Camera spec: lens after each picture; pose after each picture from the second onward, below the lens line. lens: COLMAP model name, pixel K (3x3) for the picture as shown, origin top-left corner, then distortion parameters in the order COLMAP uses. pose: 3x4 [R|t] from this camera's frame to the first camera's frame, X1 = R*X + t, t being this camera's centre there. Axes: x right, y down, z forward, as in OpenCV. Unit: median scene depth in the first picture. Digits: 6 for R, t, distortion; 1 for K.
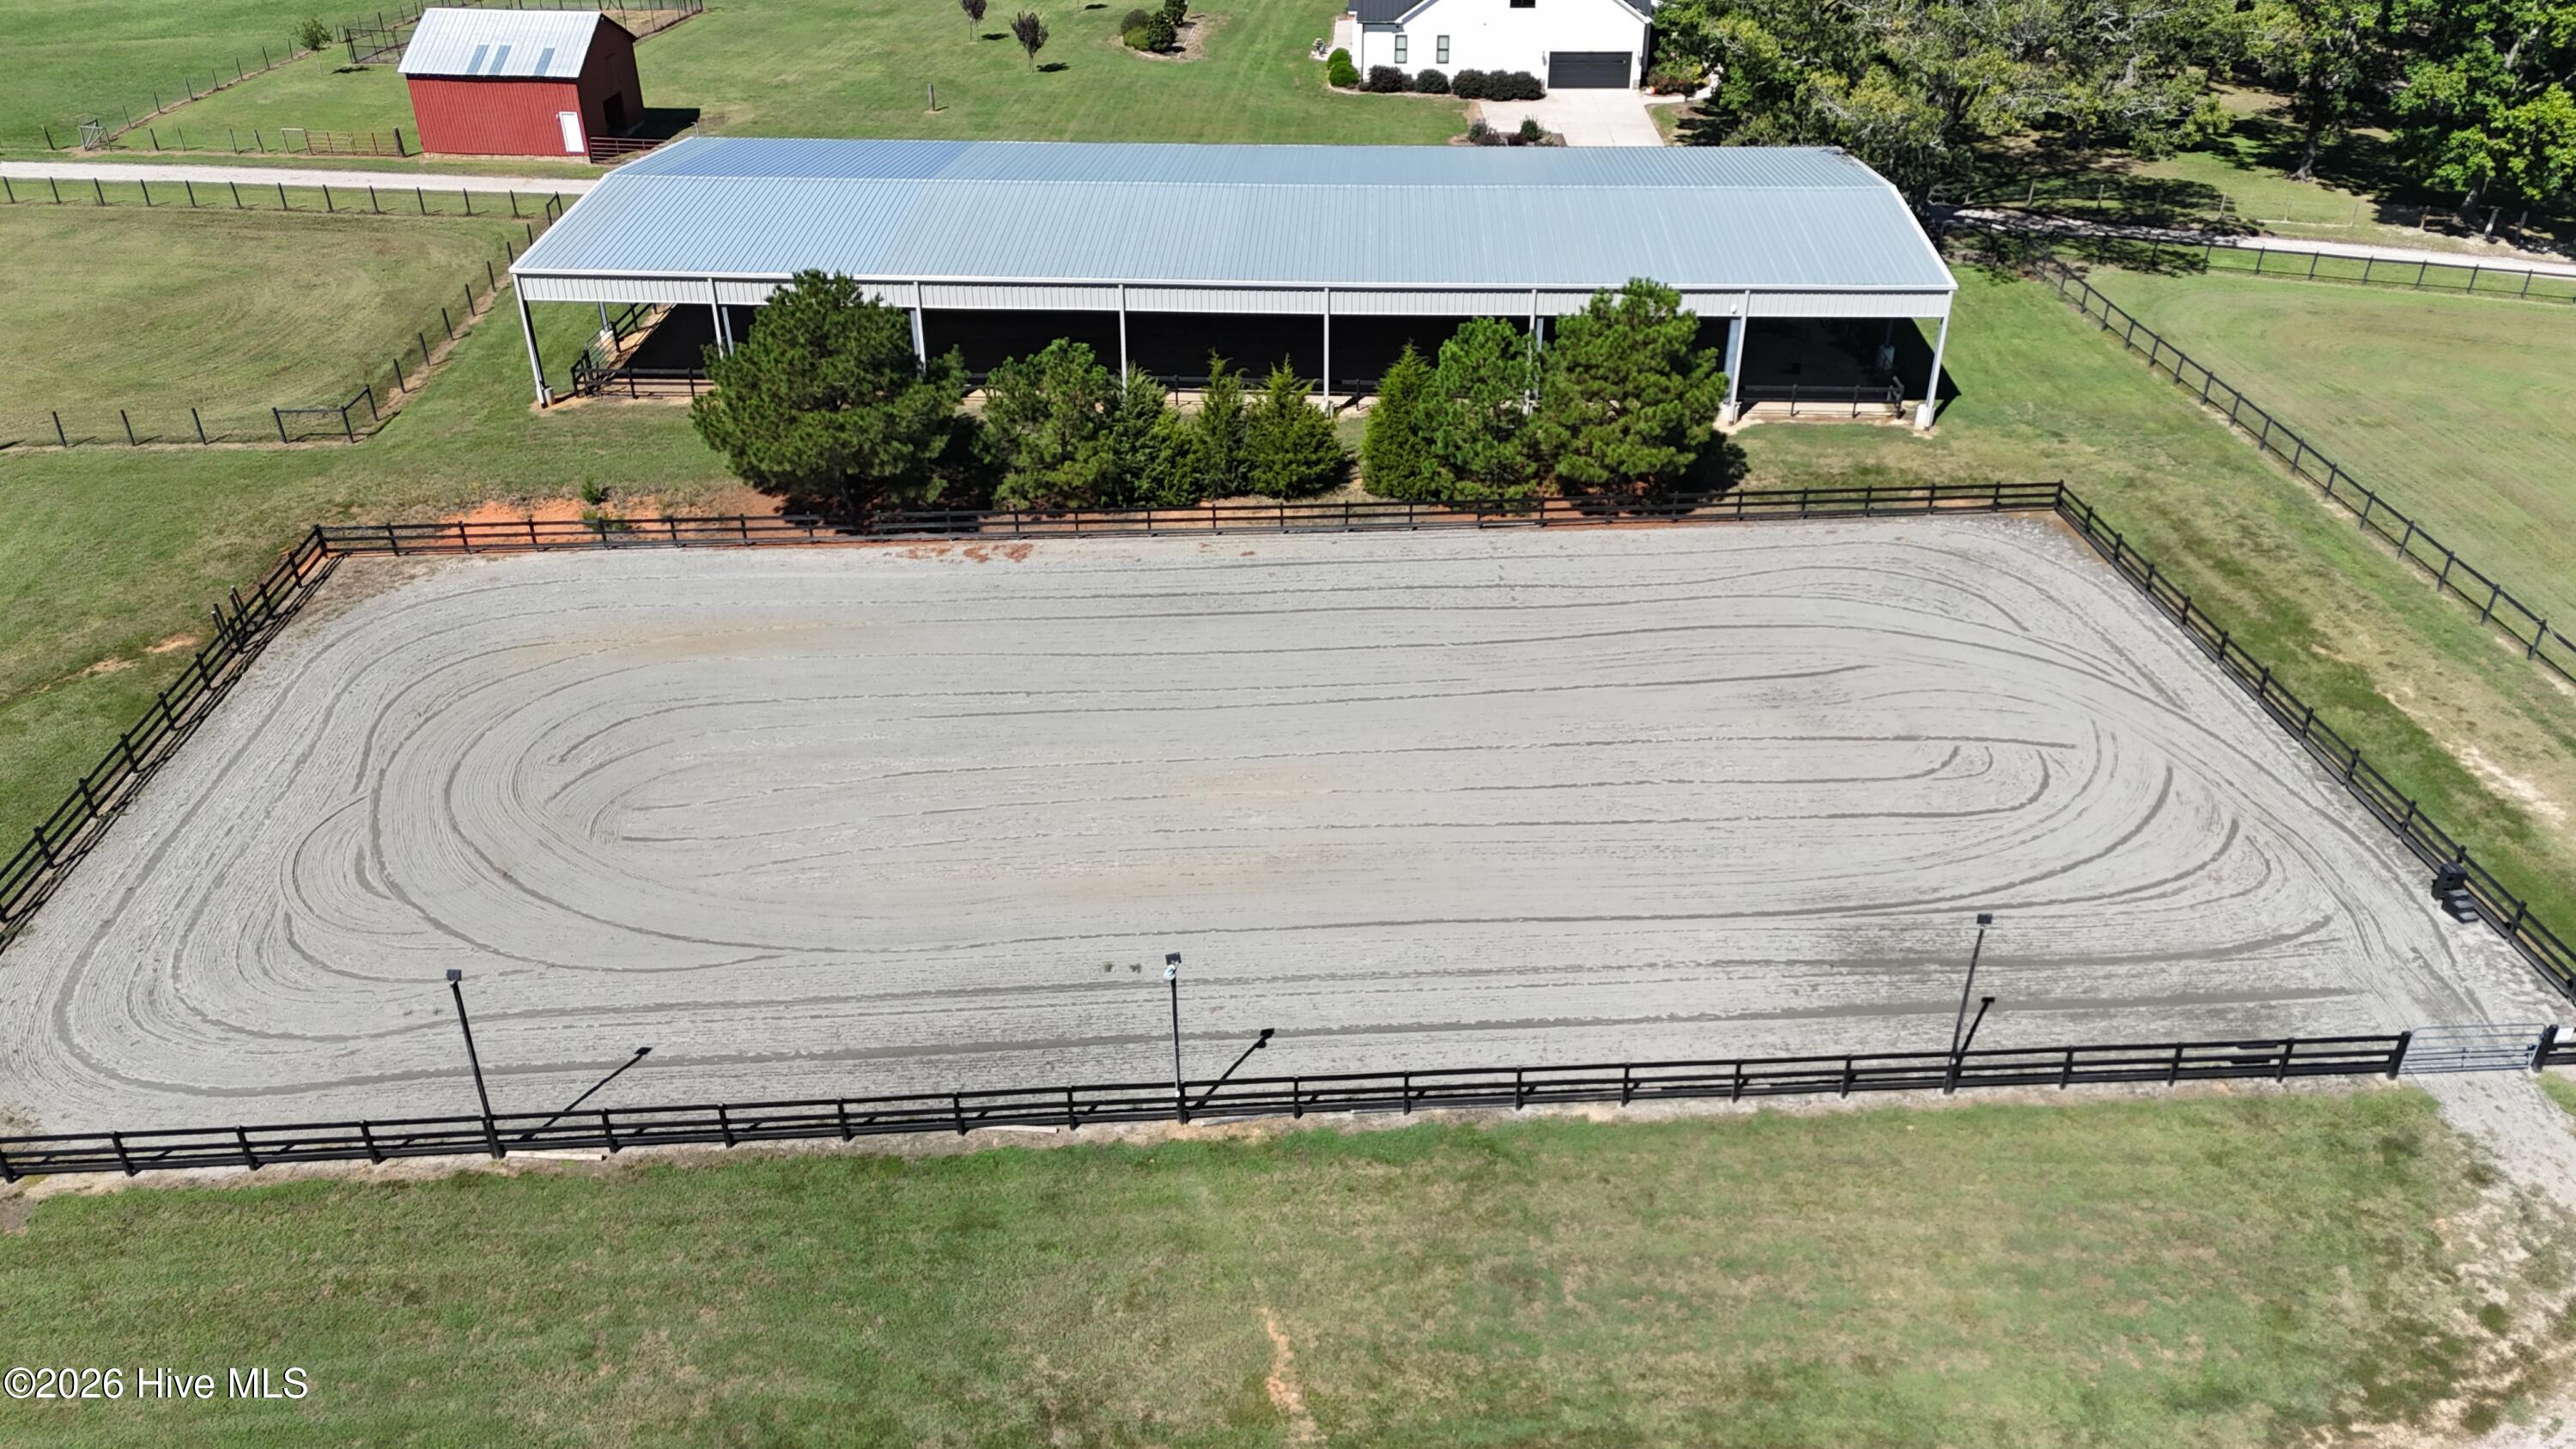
lens RADIAL K [[1848.5, 0, 1288.0], [0, 1848.5, 724.5], [0, 0, 1]] dist [0.102526, -0.104221]
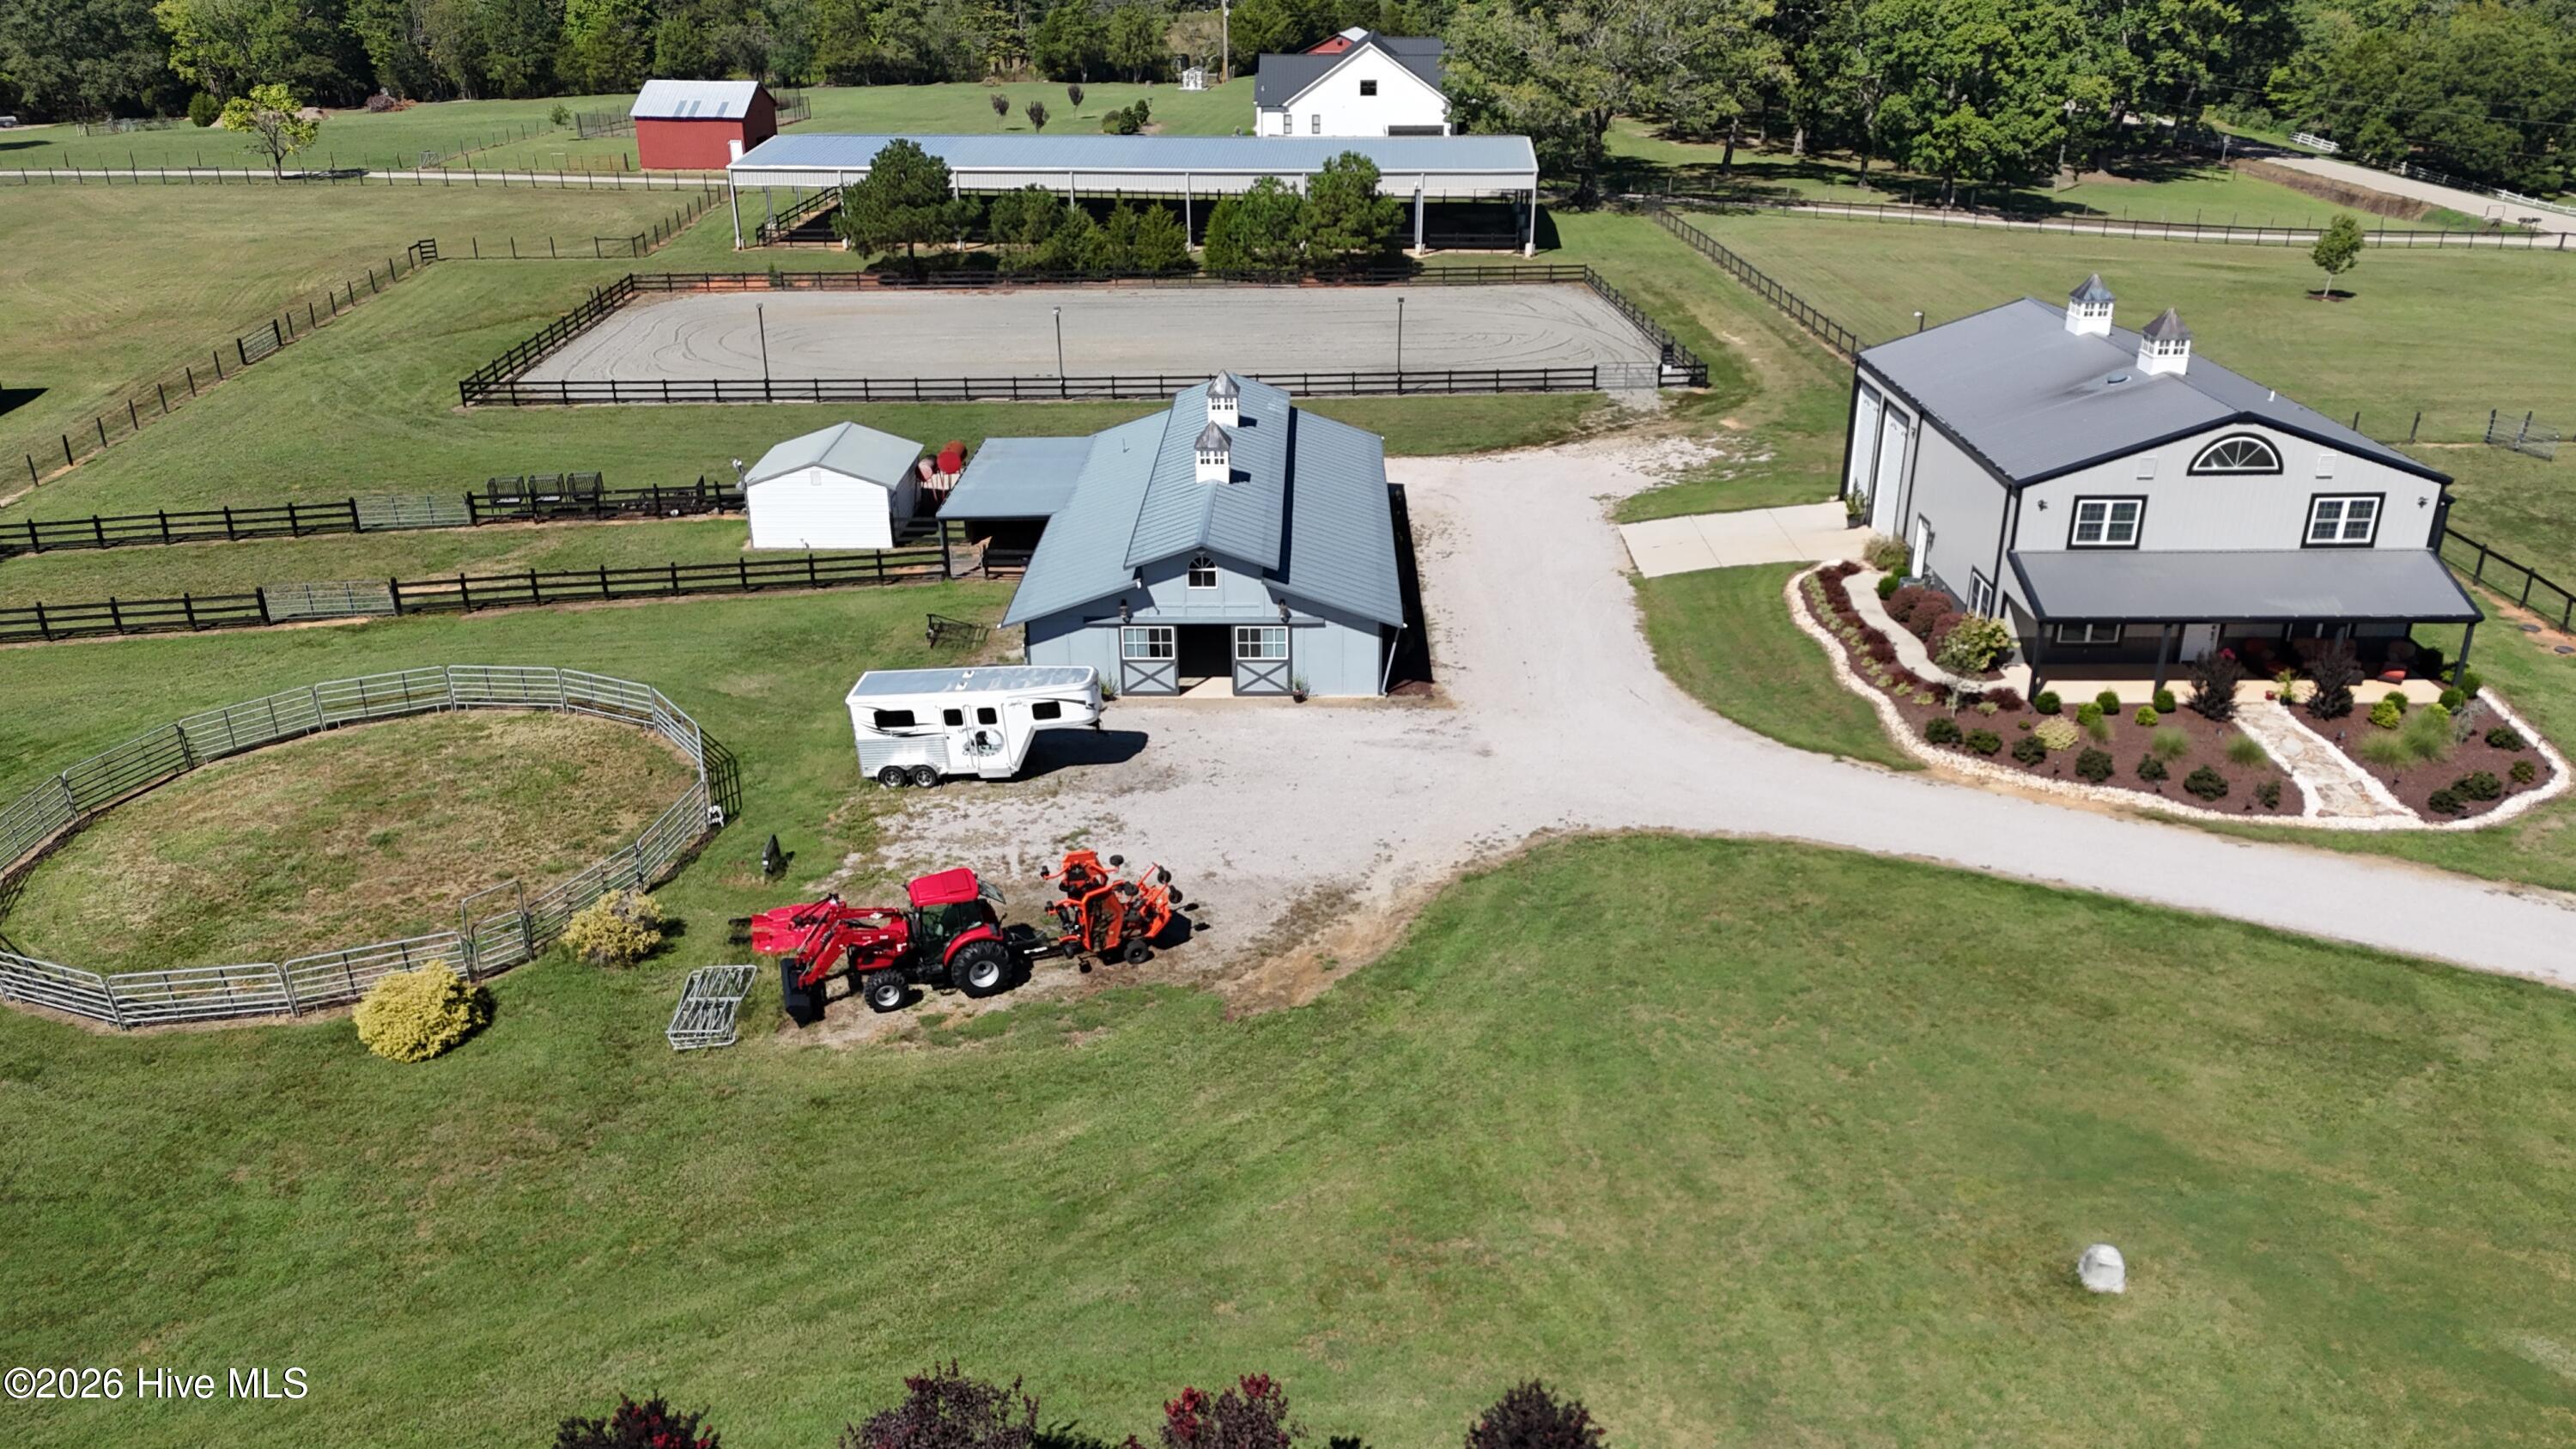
lens RADIAL K [[1866.3, 0, 1288.0], [0, 1866.3, 724.5], [0, 0, 1]] dist [0.072427, -0.046065]
pose [[0.999898, 0.003078, -0.013941, 0.211657], [-0.004850, 0.991640, -0.128946, 0.760977], [0.013427, 0.129001, 0.991554, -1.035385]]
